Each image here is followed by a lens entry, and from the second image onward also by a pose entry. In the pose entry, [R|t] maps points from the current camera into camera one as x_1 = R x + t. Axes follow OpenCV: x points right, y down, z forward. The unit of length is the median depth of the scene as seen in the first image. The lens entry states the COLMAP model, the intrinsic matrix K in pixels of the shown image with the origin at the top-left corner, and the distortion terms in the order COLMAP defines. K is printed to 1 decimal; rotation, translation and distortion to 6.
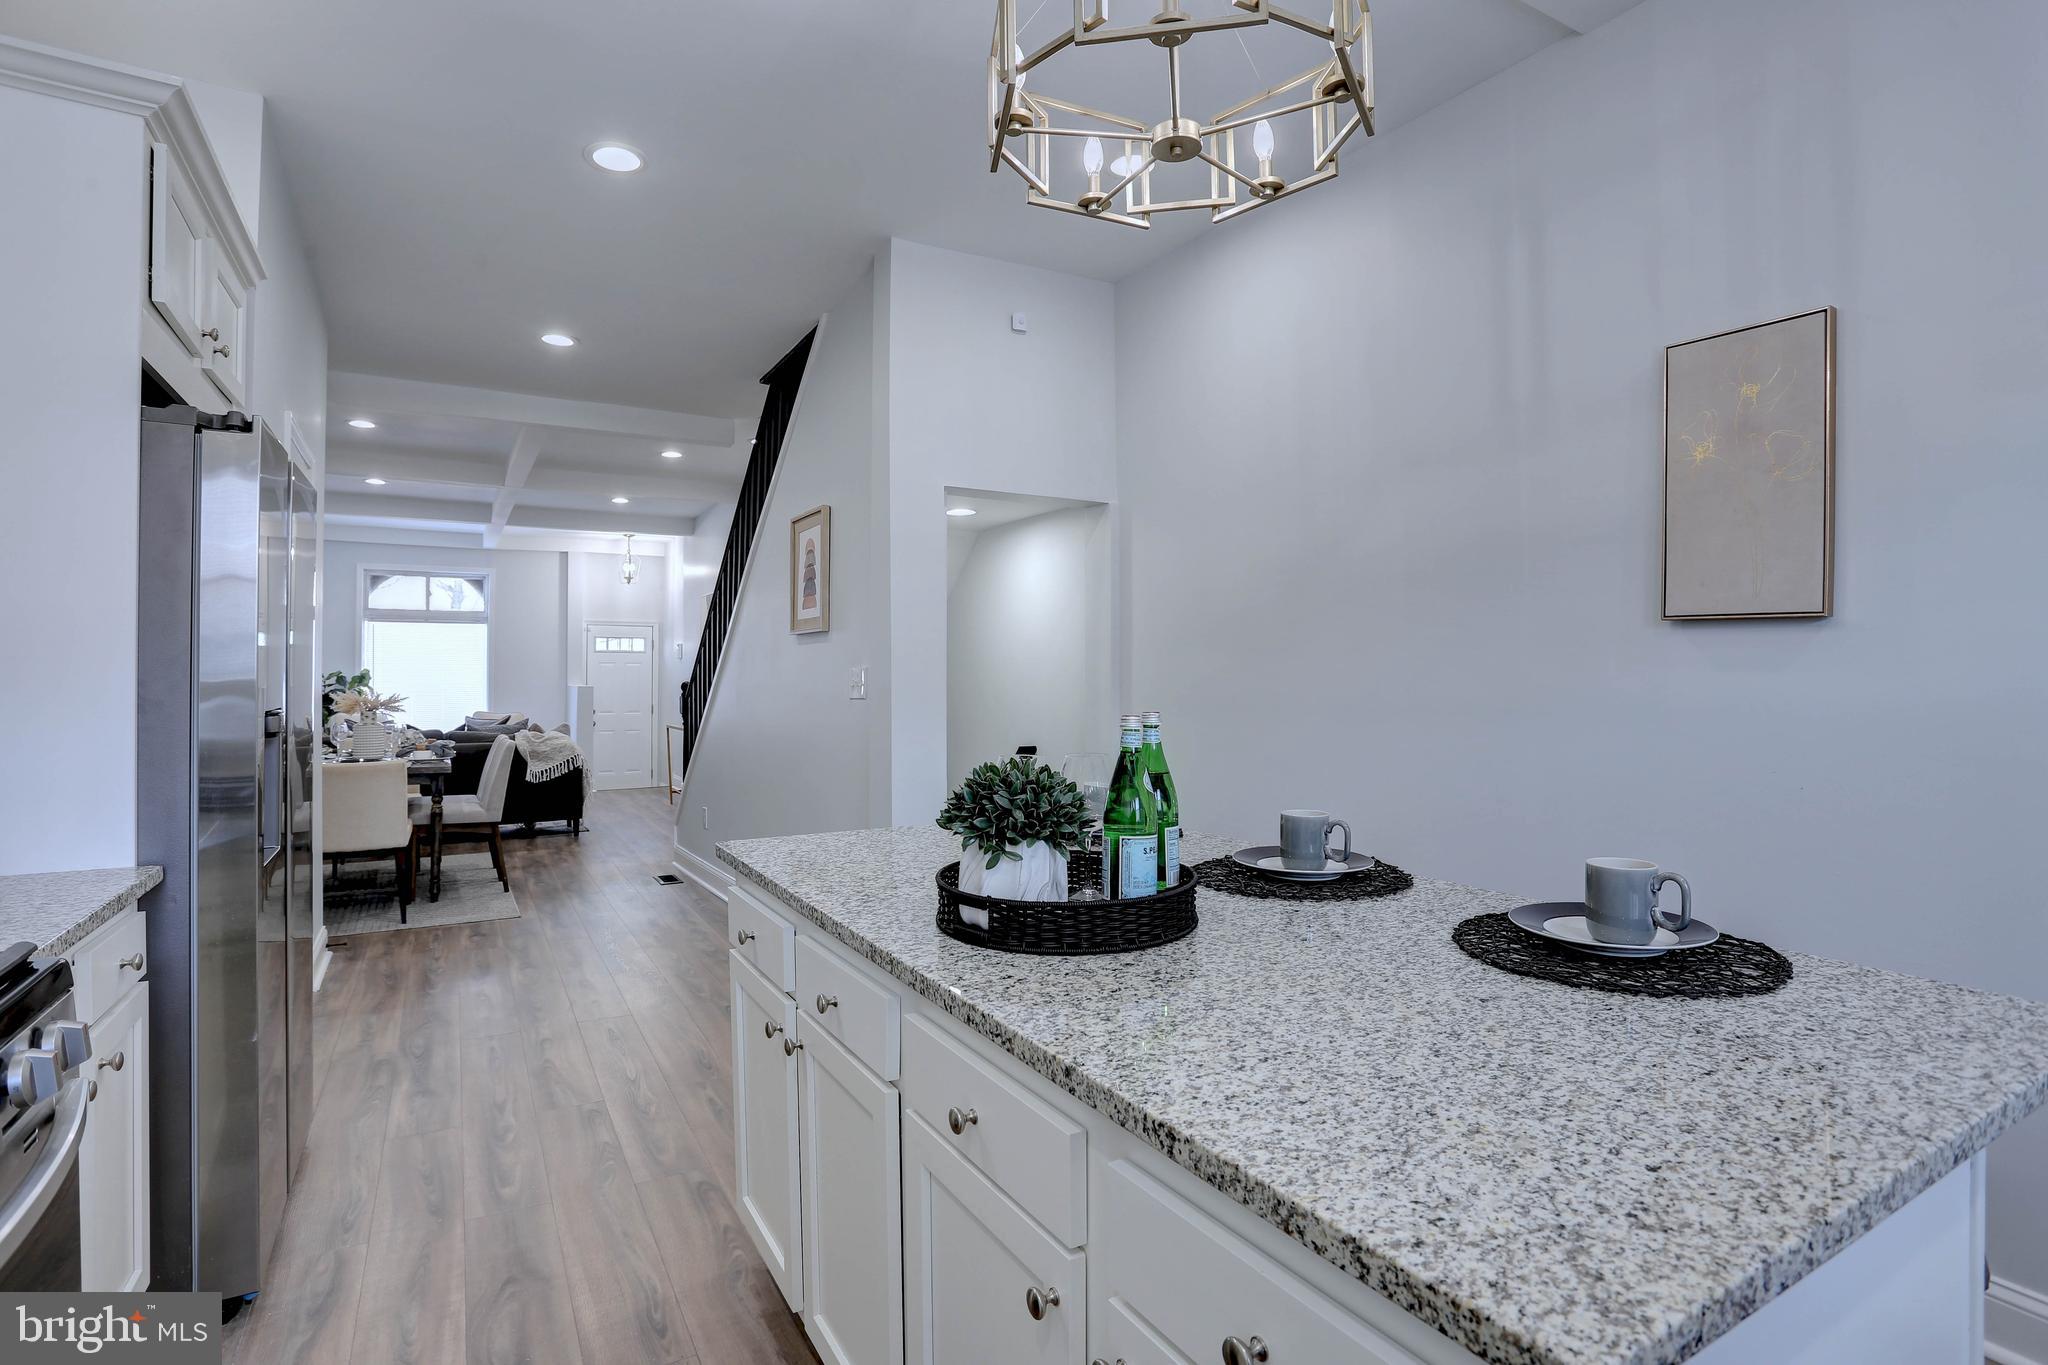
lens RADIAL K [[1002.7, 0, 1023.3], [0, 1002.7, 661.9], [0, 0, 1]] dist [-0.070295, 0.024773]
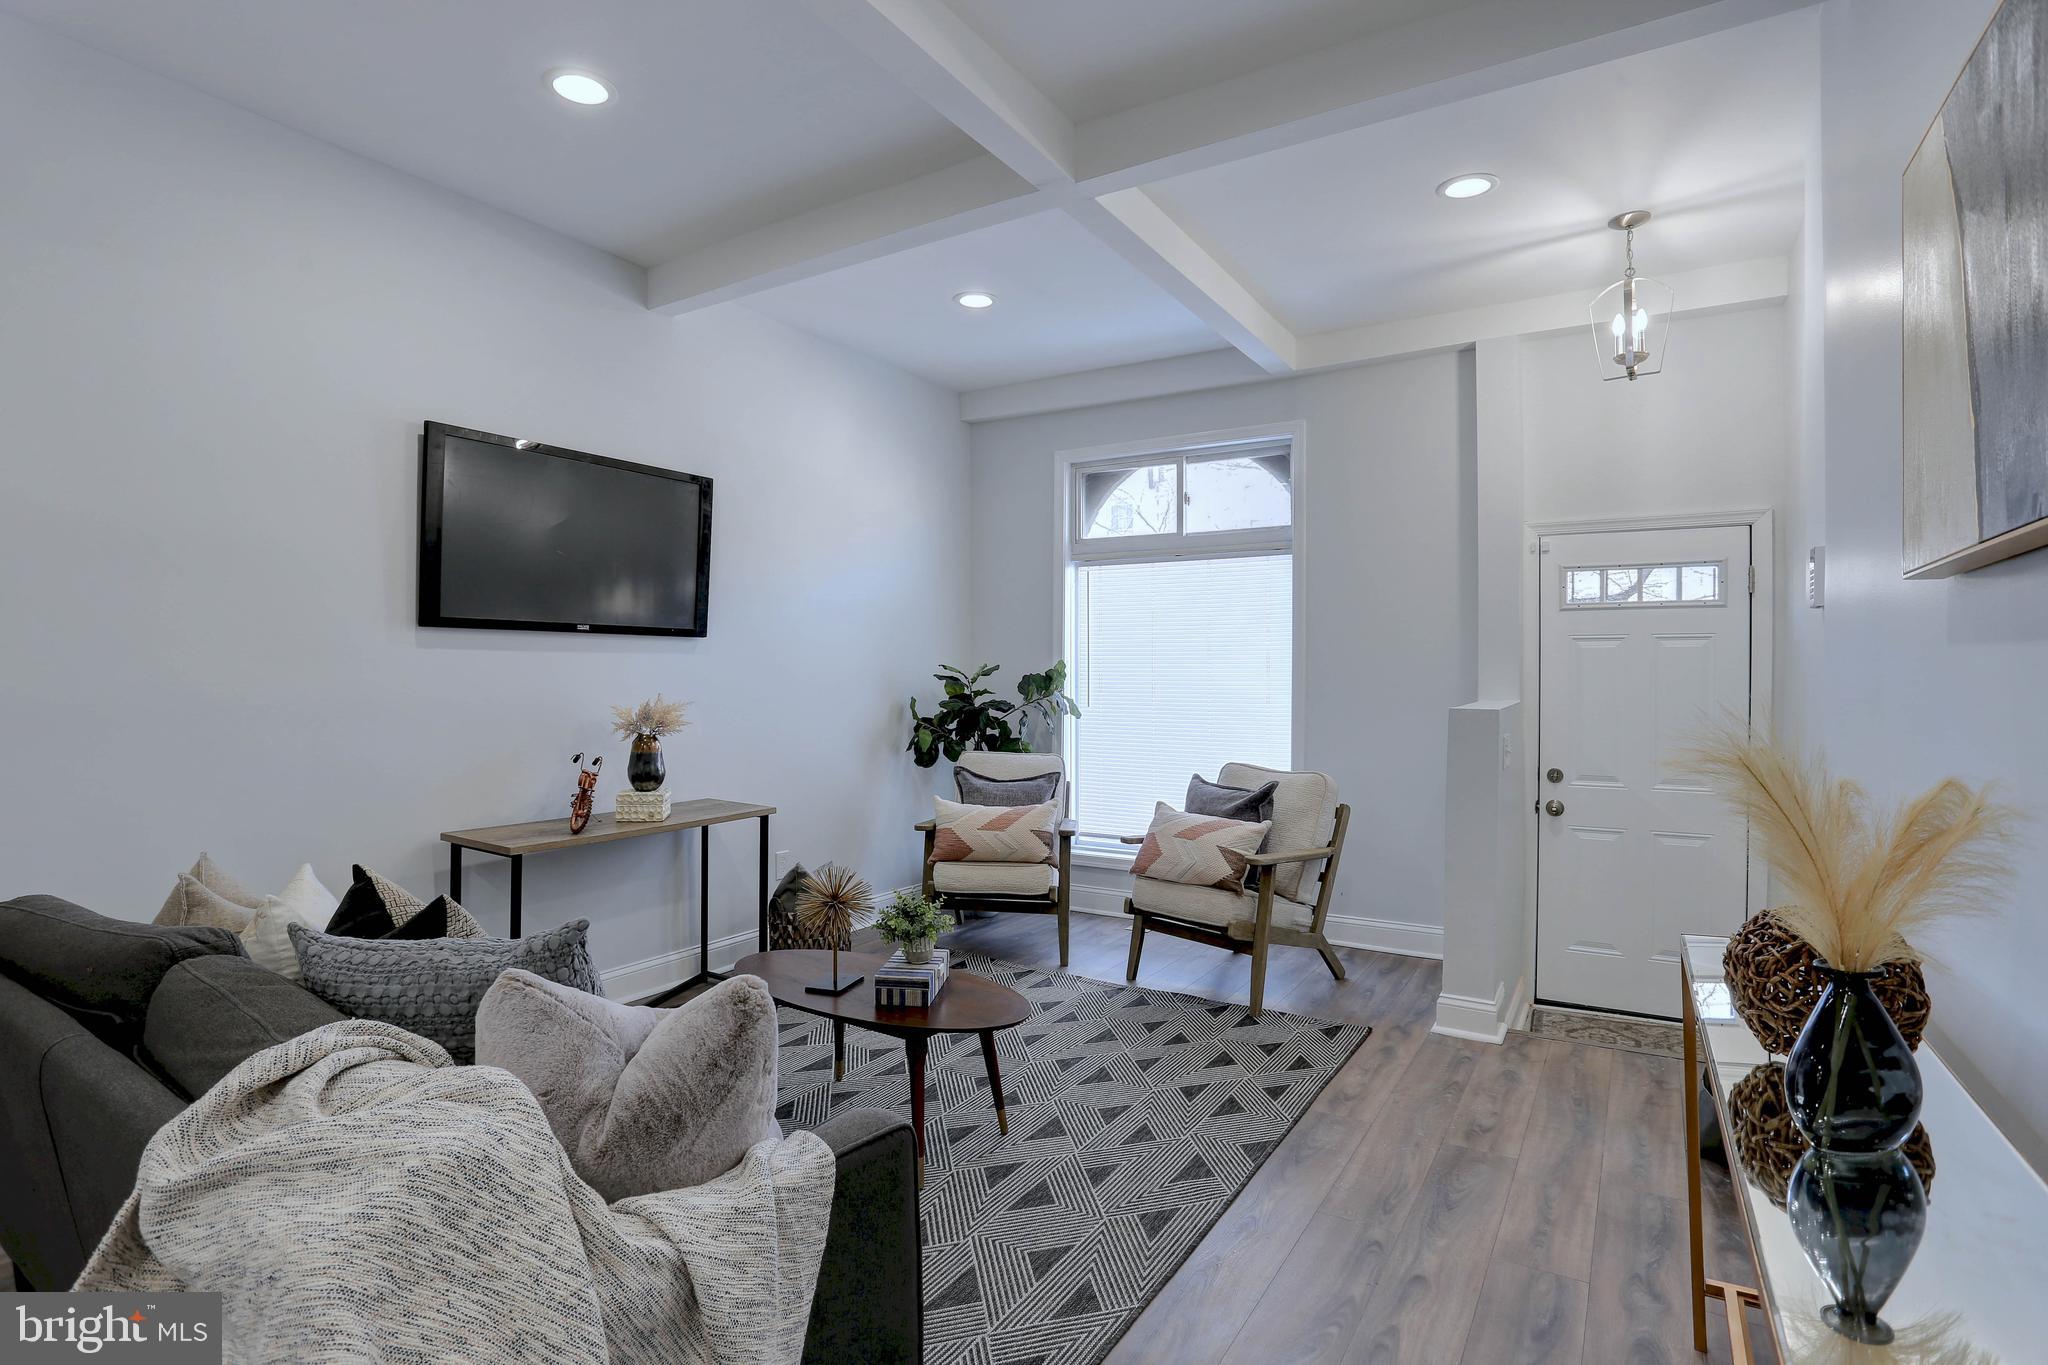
lens RADIAL K [[1022.4, 0, 1007.1], [0, 1022.4, 675.0], [0, 0, 1]] dist [-0.024978, 0.000260]
pose [[0.440324, 0.006305, -0.897817, -0.222579], [0.010007, 0.999879, 0.011930, 0.007722], [0.897783, -0.014238, 0.440207, 0.755994]]
